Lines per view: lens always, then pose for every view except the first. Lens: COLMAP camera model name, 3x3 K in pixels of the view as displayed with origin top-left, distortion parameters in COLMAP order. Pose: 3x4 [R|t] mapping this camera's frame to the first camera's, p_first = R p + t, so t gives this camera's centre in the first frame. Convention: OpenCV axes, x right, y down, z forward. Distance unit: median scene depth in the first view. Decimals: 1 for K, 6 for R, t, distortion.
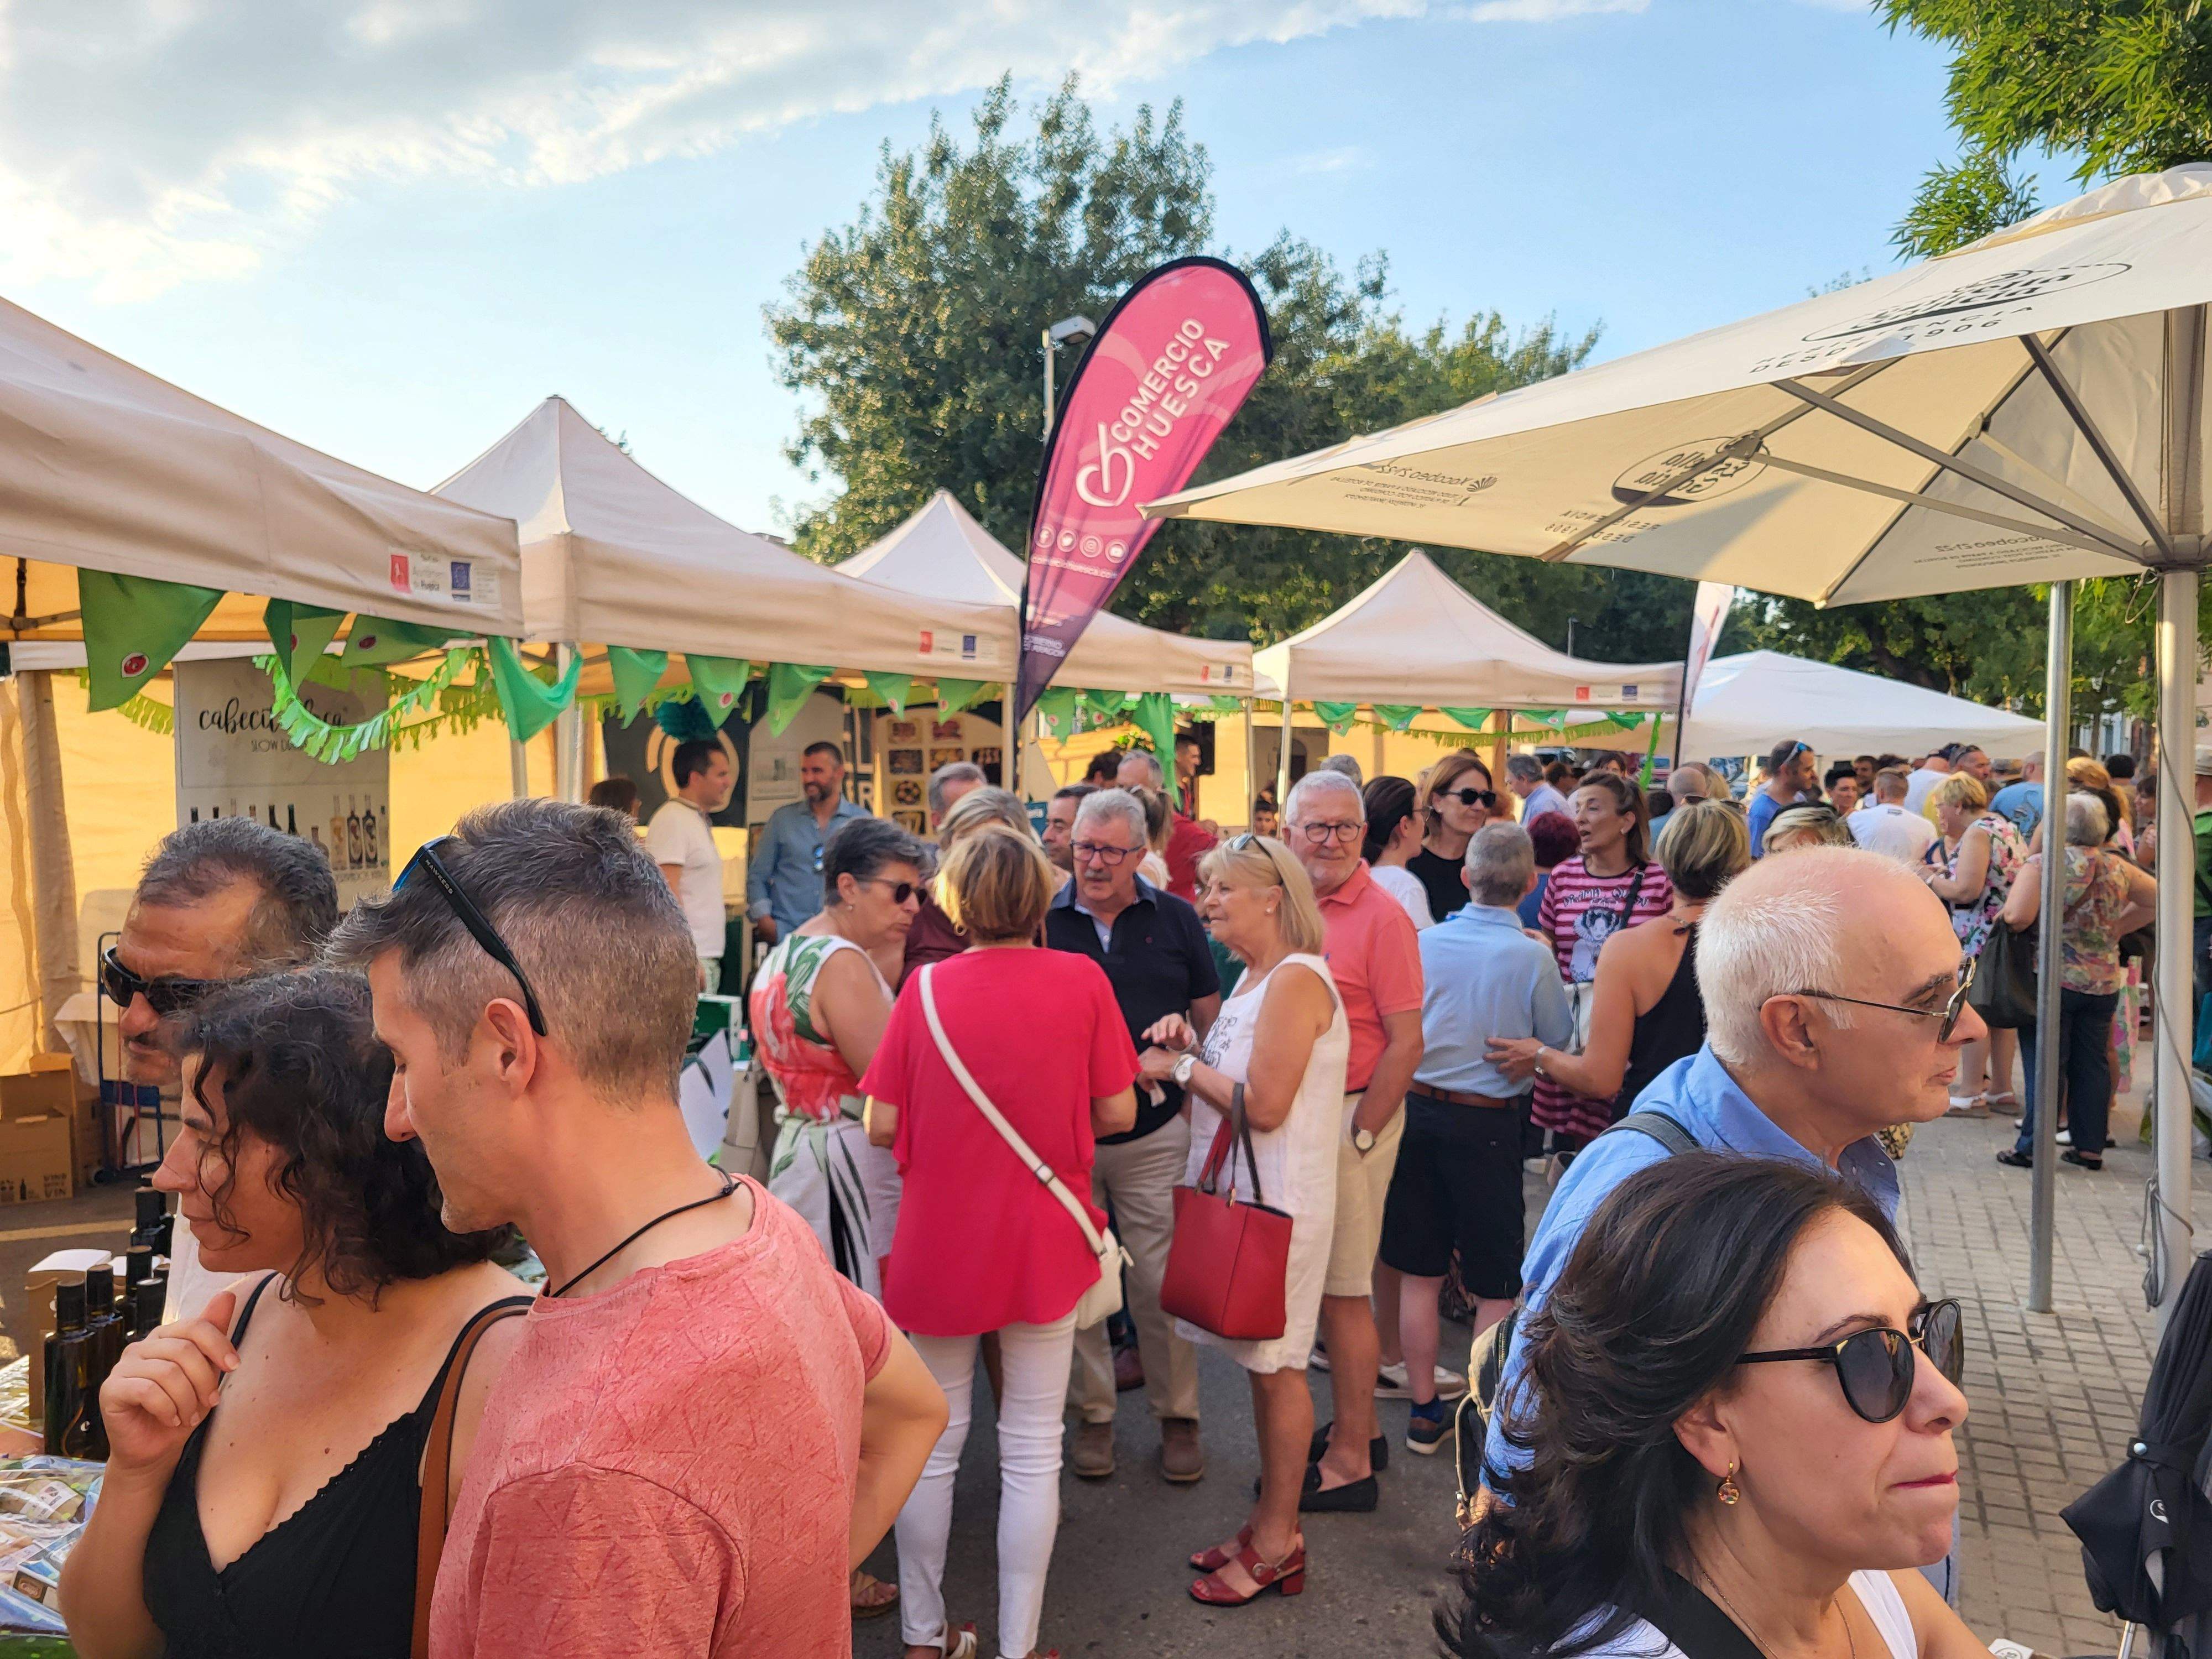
lens RADIAL K [[1684.8, 0, 1106.0], [0, 1684.8, 829.5], [0, 0, 1]] dist [0.033450, -0.035160]
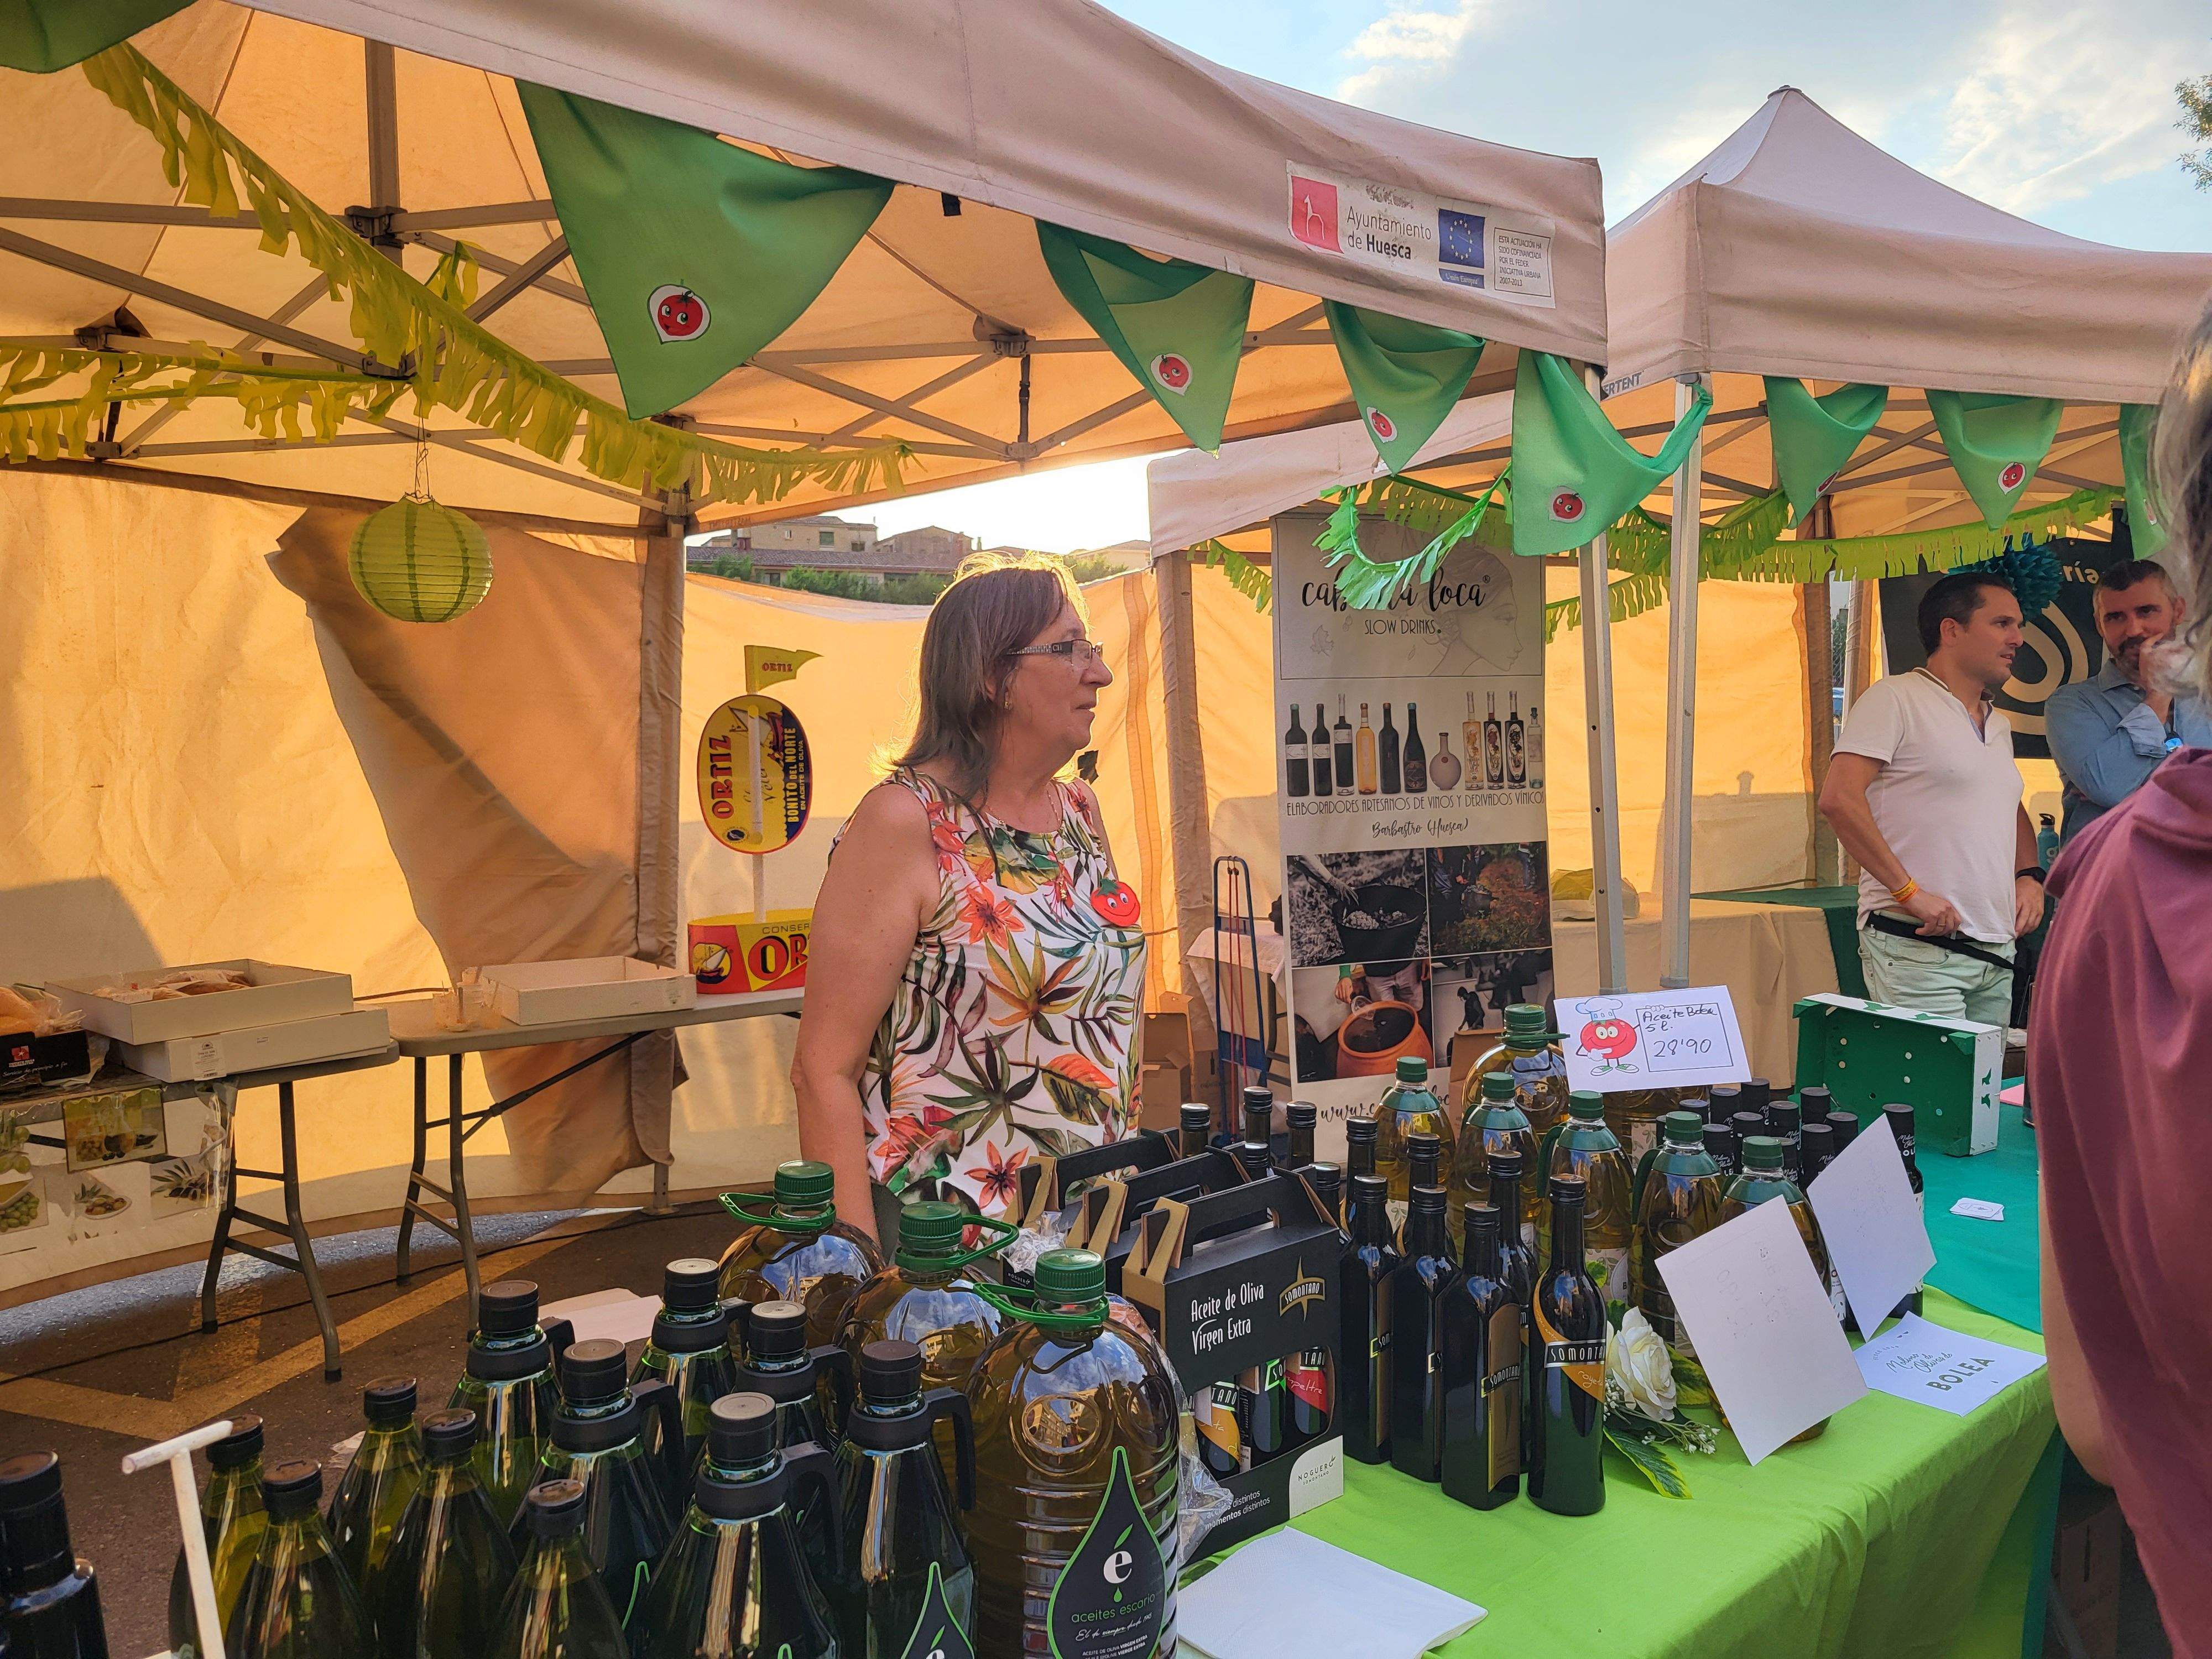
lens RADIAL K [[1718.5, 0, 1143.9], [0, 1718.5, 822.6], [0, 0, 1]] dist [0.029105, -0.009064]
pose [[0.745531, 0.030709, -0.665763, -0.063568], [-0.016247, 0.999478, 0.027909, 0.026404], [0.666273, -0.009991, 0.745641, 0.440955]]
